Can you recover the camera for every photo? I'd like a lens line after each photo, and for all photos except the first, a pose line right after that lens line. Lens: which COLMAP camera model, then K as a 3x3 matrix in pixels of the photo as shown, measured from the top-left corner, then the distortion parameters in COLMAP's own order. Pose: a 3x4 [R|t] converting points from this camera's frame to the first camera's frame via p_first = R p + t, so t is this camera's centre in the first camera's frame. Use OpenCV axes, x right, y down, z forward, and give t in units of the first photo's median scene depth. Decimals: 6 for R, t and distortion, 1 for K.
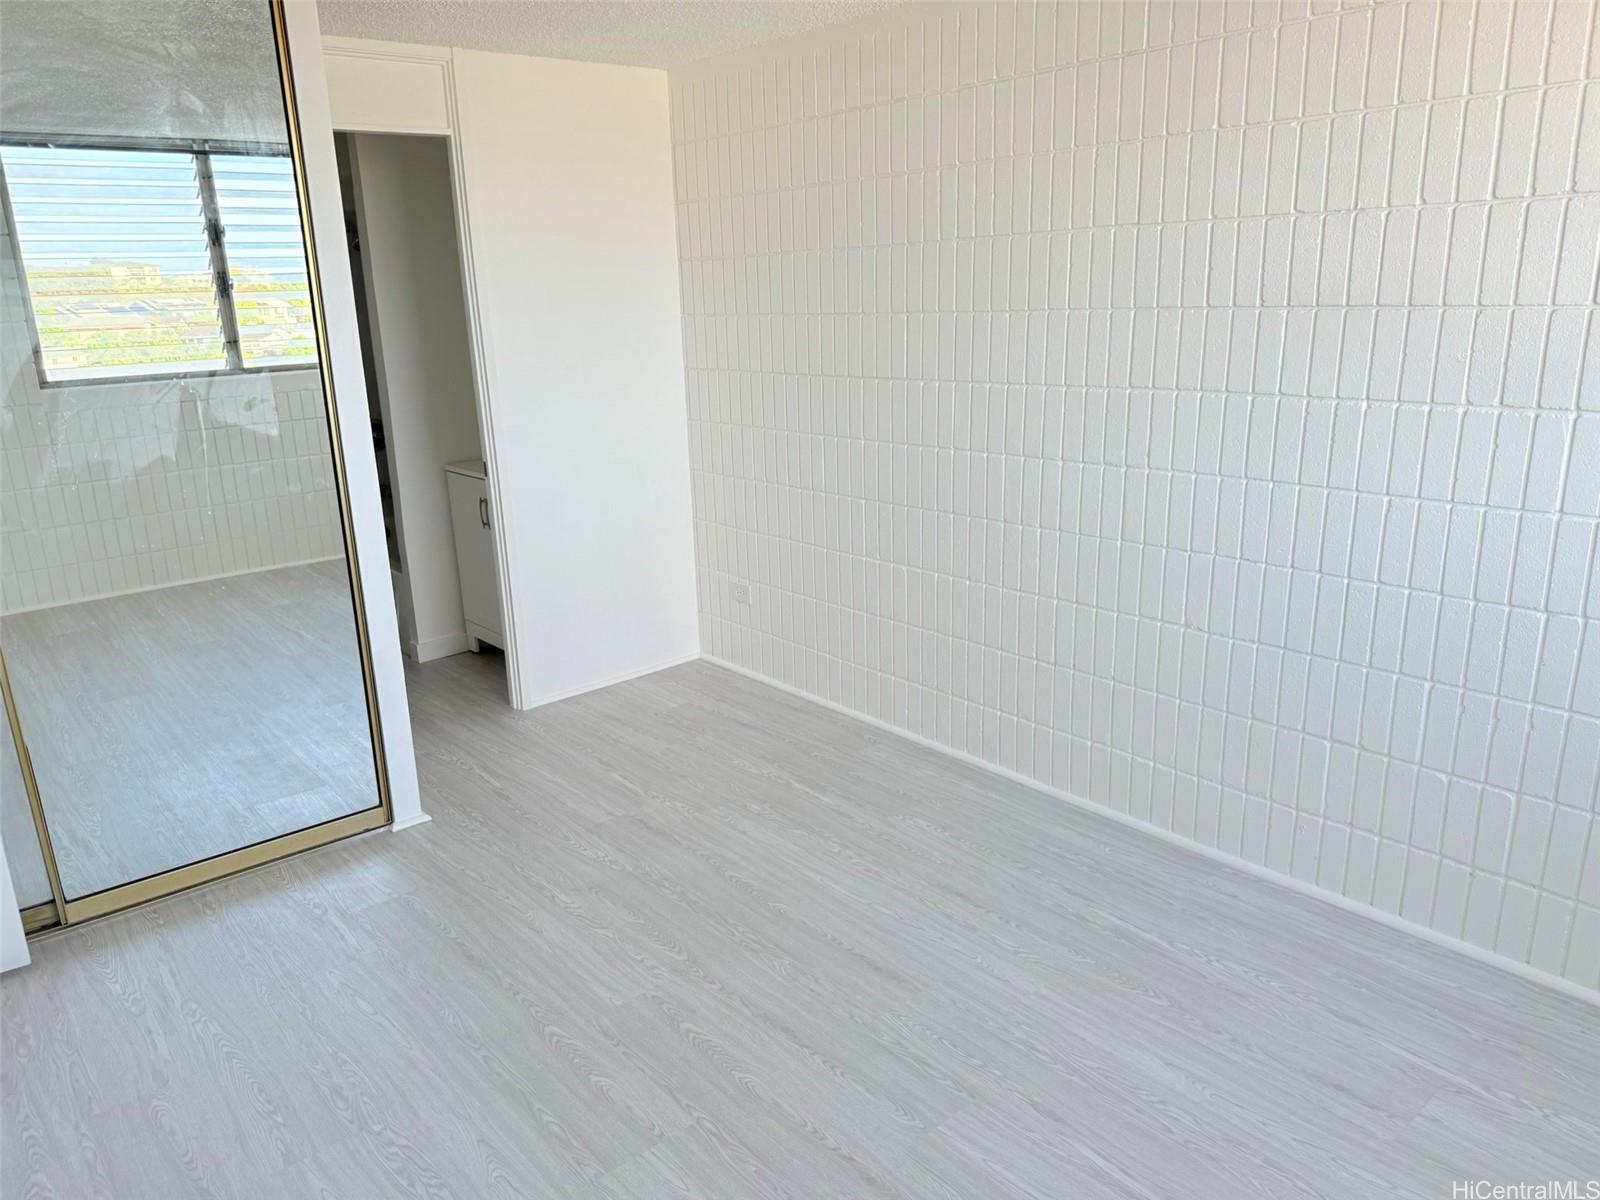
lens RADIAL K [[1124.8, 0, 799.0], [0, 1124.8, 595.2], [0, 0, 1]] dist [0.072738, -0.106386]
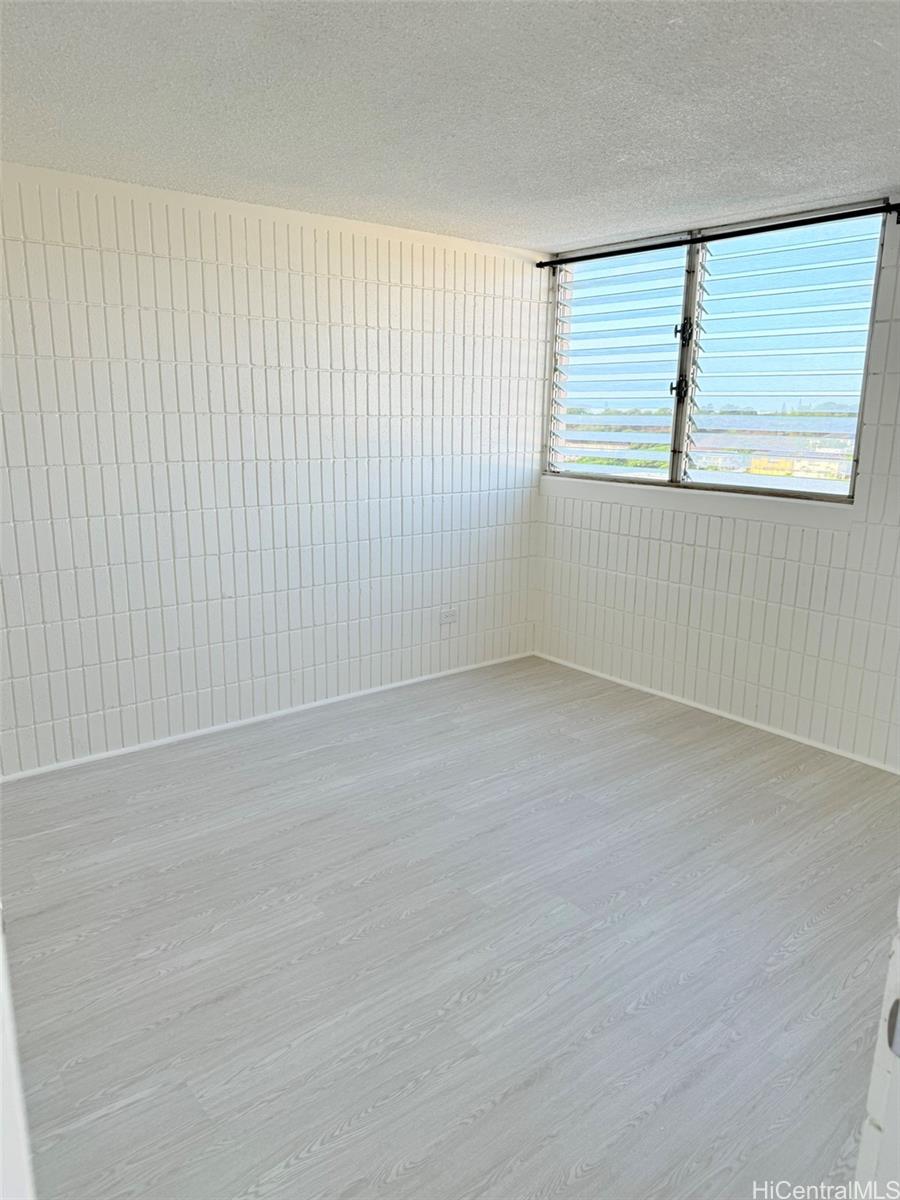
lens RADIAL K [[843.6, 0, 449.7], [0, 843.6, 604.6], [0, 0, 1]] dist [0.072738, -0.106386]
pose [[0.008043, -0.199046, 0.979957, -0.954320], [0.247092, 0.949995, 0.190932, -0.129014], [-0.968959, 0.240604, 0.056824, 0.623334]]
